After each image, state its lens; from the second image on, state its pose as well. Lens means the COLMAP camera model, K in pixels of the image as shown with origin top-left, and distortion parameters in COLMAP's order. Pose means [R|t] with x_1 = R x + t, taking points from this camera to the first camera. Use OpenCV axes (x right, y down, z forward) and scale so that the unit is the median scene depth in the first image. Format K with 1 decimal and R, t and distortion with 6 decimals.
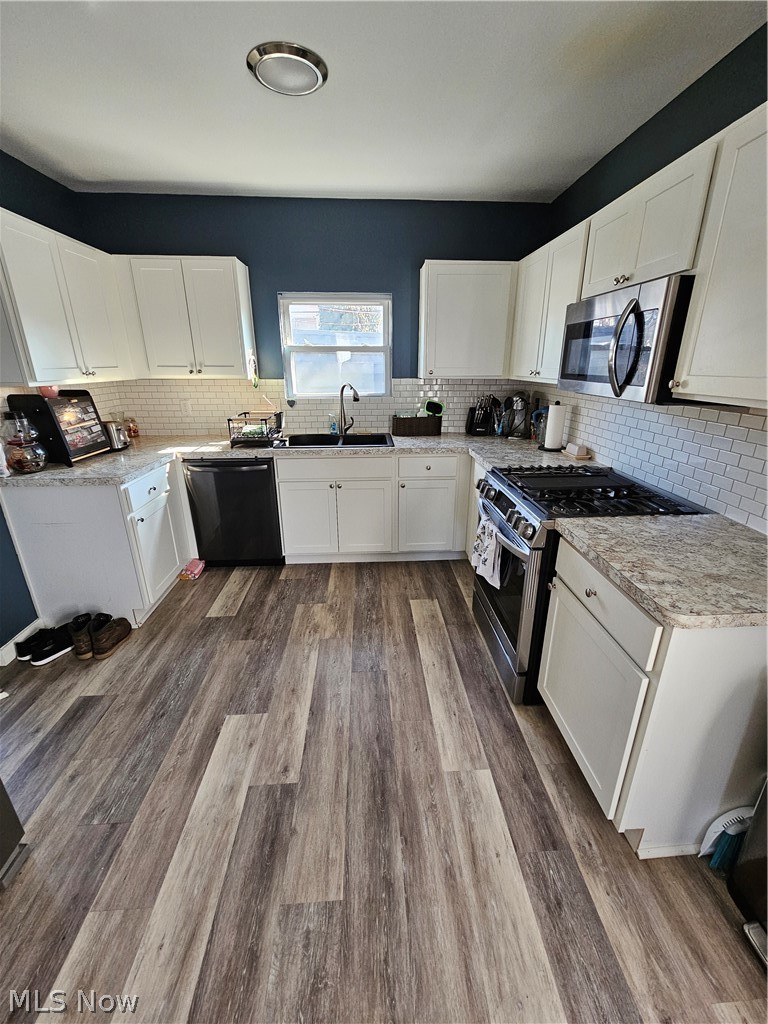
lens RADIAL K [[417.5, 0, 391.9], [0, 417.5, 509.7], [0, 0, 1]] dist [0.003886, -0.002198]
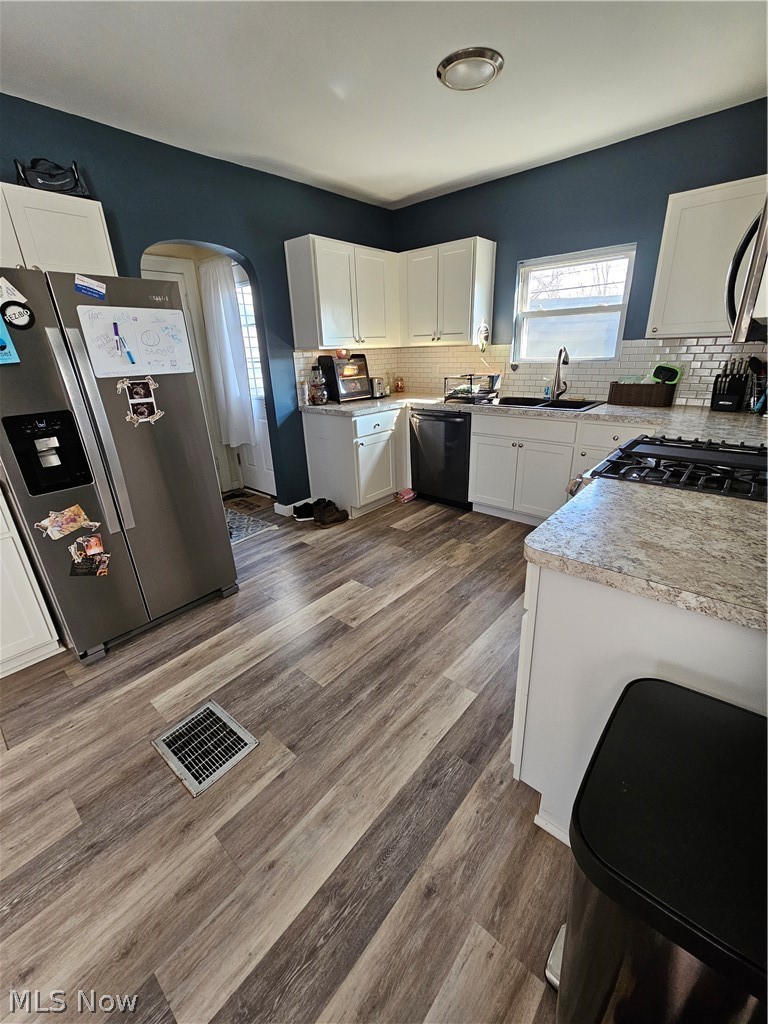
lens RADIAL K [[417.5, 0, 390.7], [0, 417.5, 509.3], [0, 0, 1]] dist [0.003886, -0.002198]
pose [[0.713280, 0.231276, -0.661621, 0.487500], [-0.202760, 0.971714, 0.121081, 0.049637], [0.670910, 0.047786, 0.739998, 0.018228]]
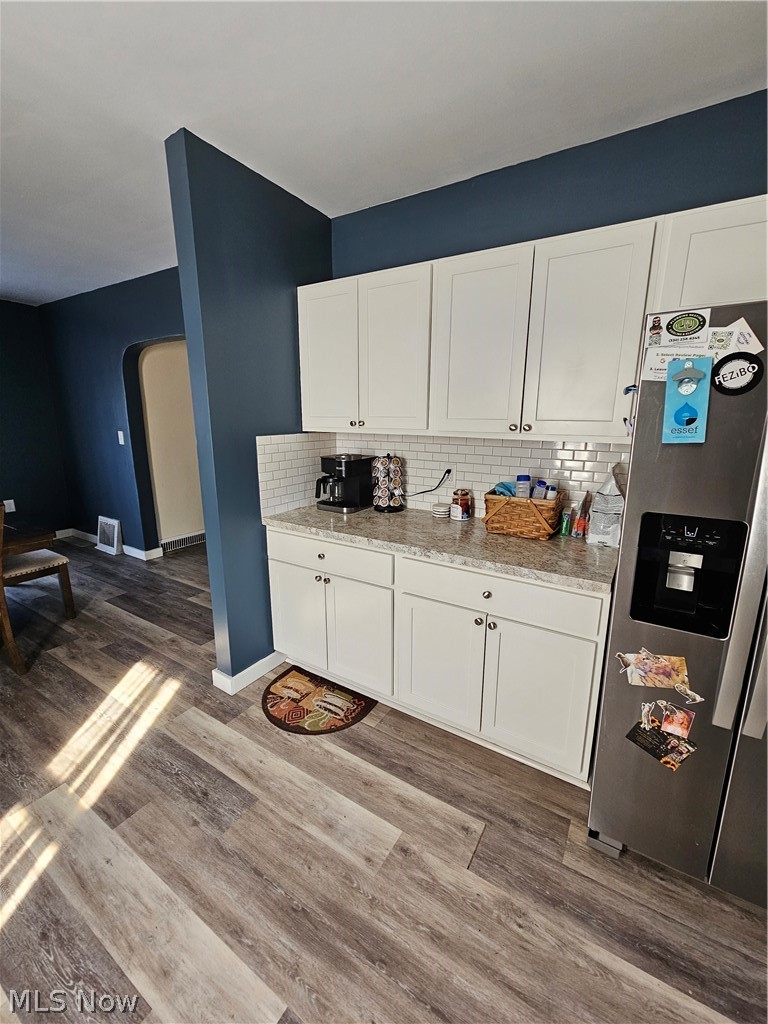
lens RADIAL K [[417.5, 0, 393.8], [0, 417.5, 509.4], [0, 0, 1]] dist [0.003886, -0.002198]
pose [[-0.576013, 0.177256, -0.797991, 0.095764], [-0.276531, 0.876398, 0.394281, -0.002733], [0.769246, 0.447780, -0.455799, 0.089360]]
